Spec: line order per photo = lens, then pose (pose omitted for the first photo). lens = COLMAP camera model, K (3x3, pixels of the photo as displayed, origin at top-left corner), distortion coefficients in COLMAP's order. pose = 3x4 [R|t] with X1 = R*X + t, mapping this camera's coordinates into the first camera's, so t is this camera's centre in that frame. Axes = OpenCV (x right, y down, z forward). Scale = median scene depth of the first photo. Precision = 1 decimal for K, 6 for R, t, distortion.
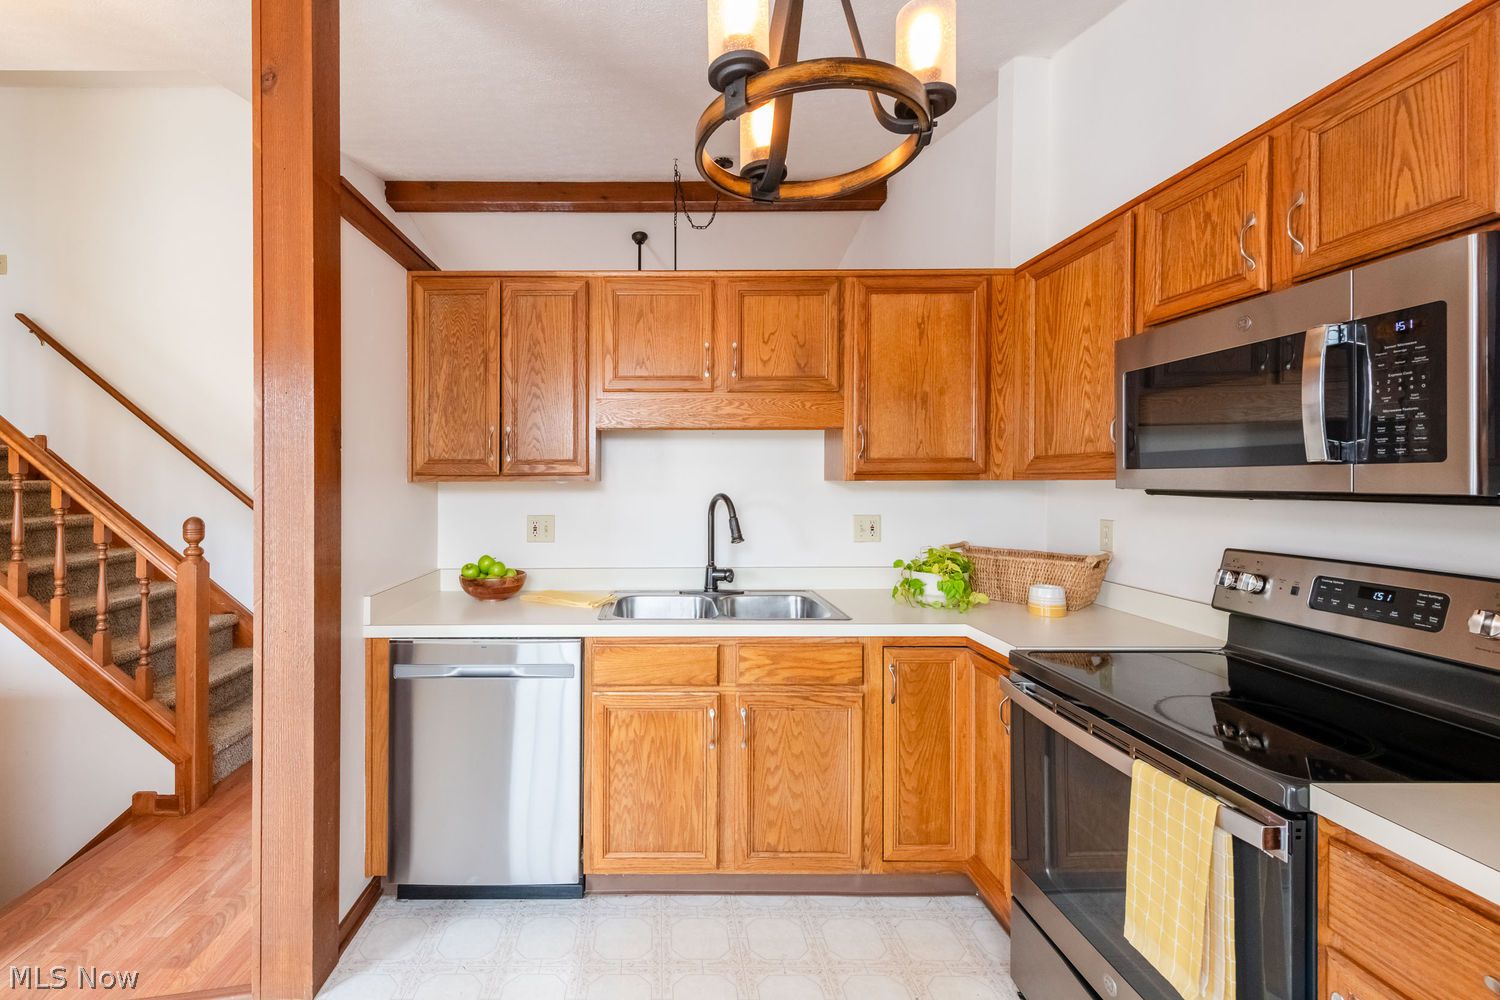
lens RADIAL K [[642.3, 0, 710.0], [0, 642.3, 485.1], [0, 0, 1]] dist [0.009149, -0.000429]
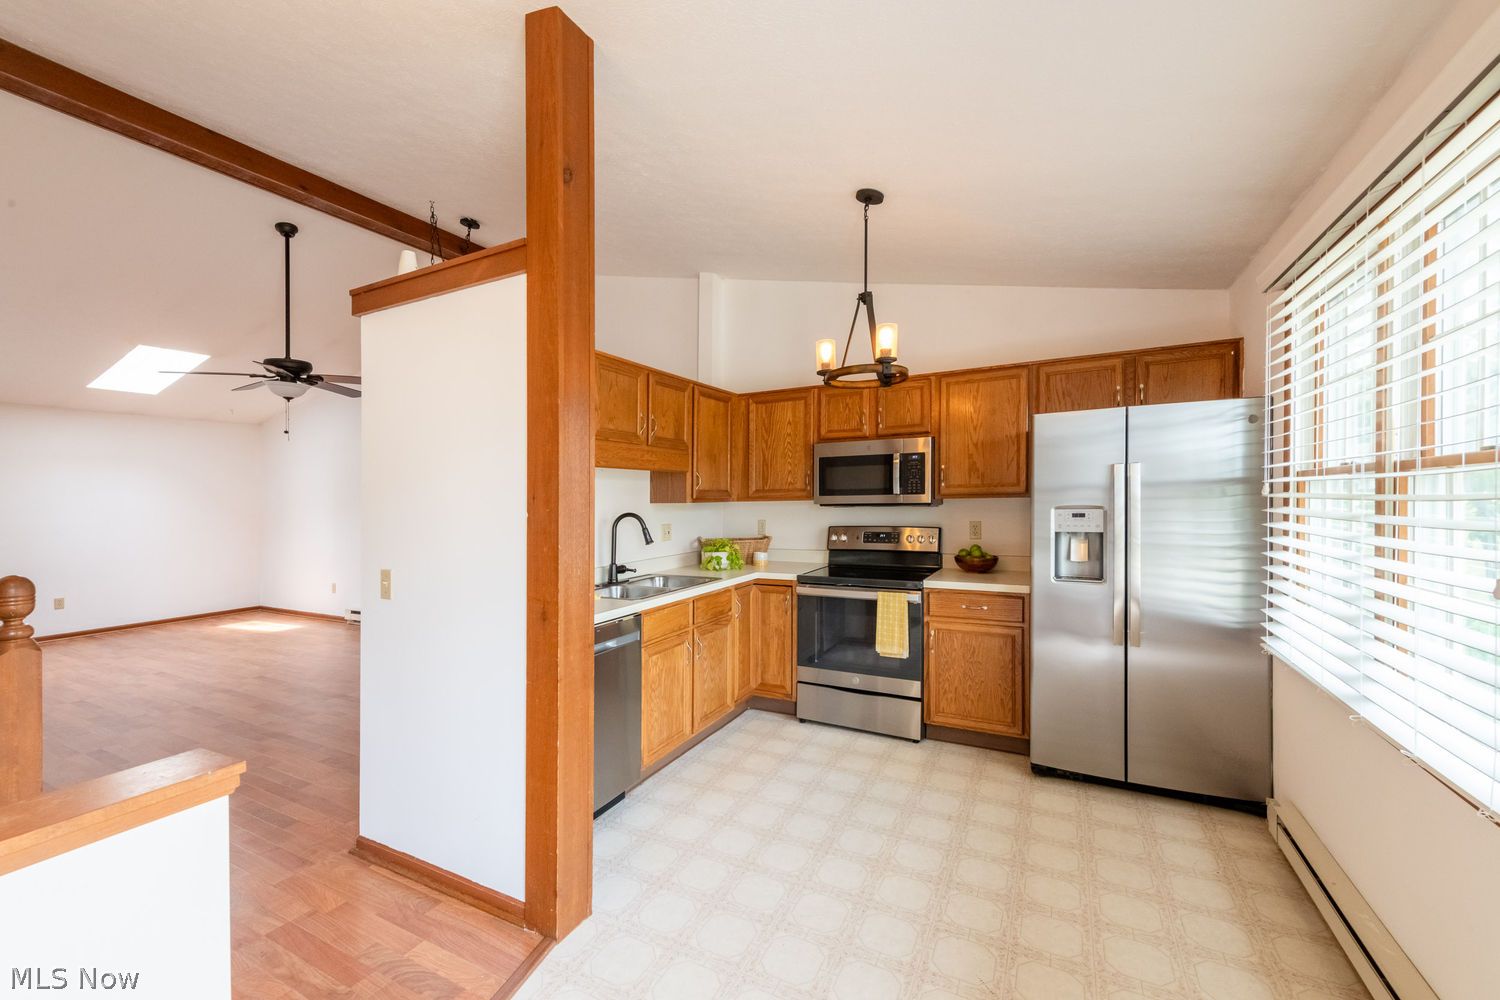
lens RADIAL K [[593.0, 0, 760.8], [0, 593.0, 529.8], [0, 0, 1]] dist [0.003671, -0.002713]
pose [[0.445015, -0.051422, 0.894046, -1.256281], [0.022849, 0.998677, 0.046067, -0.004769], [-0.895232, -0.000072, 0.445601, 0.151198]]
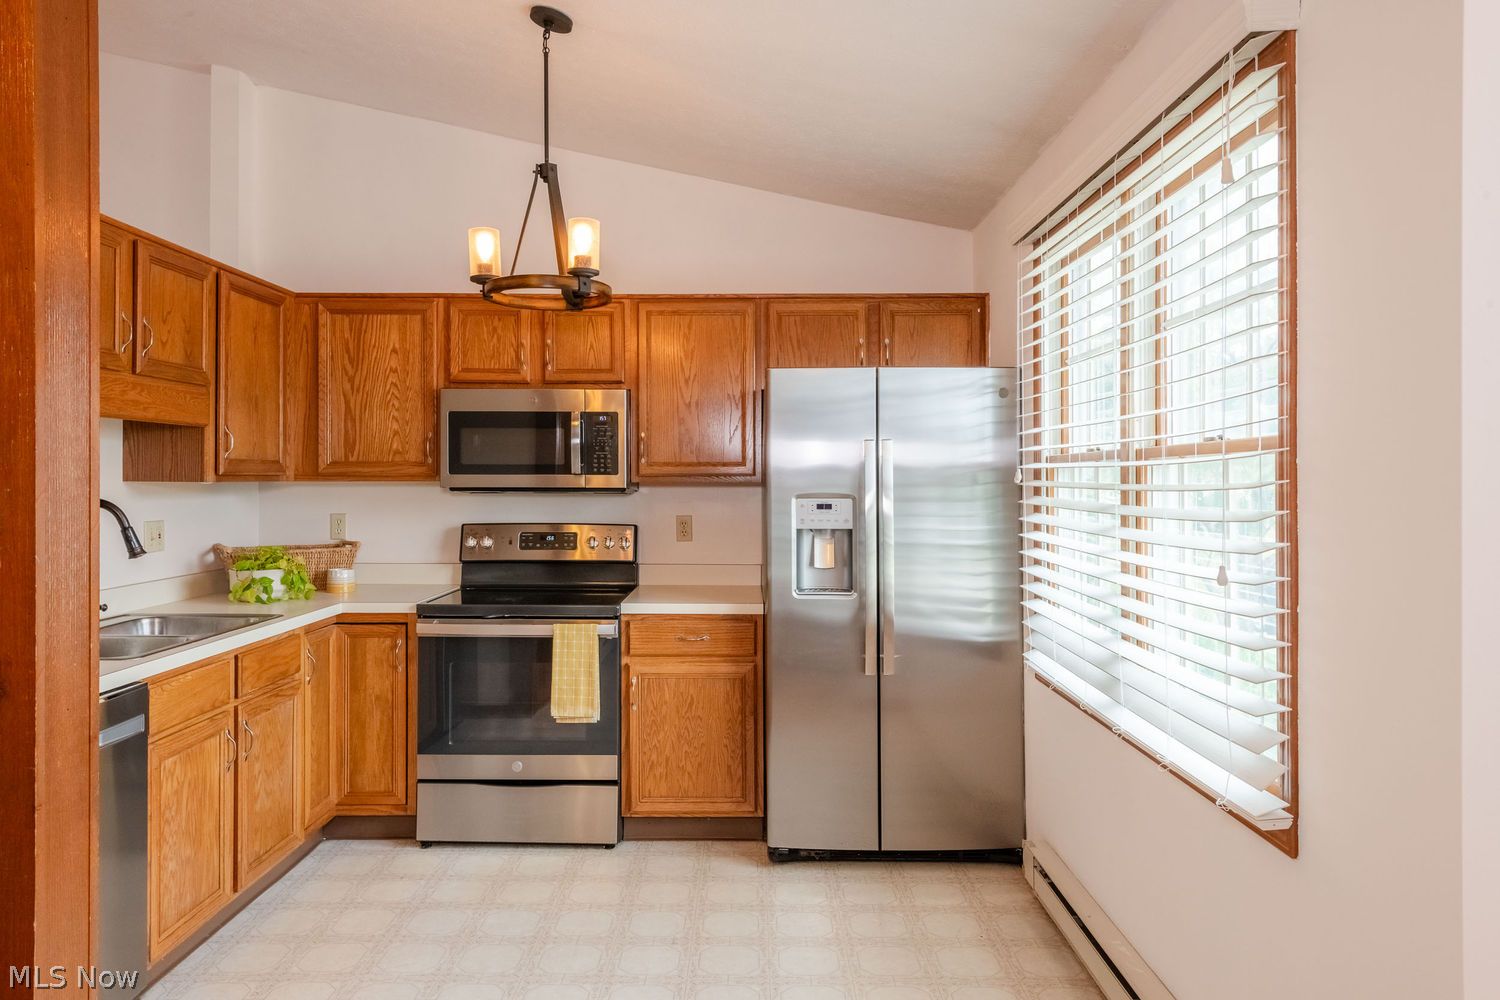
lens RADIAL K [[972.3, 0, 771.1], [0, 972.3, 527.0], [0, 0, 1]] dist [0.011954, -0.007630]
pose [[-0.028174, -0.046447, 0.998523, -1.402123], [0.007317, 0.998884, 0.046670, -0.002185], [-0.999576, 0.008621, -0.027803, 0.252661]]
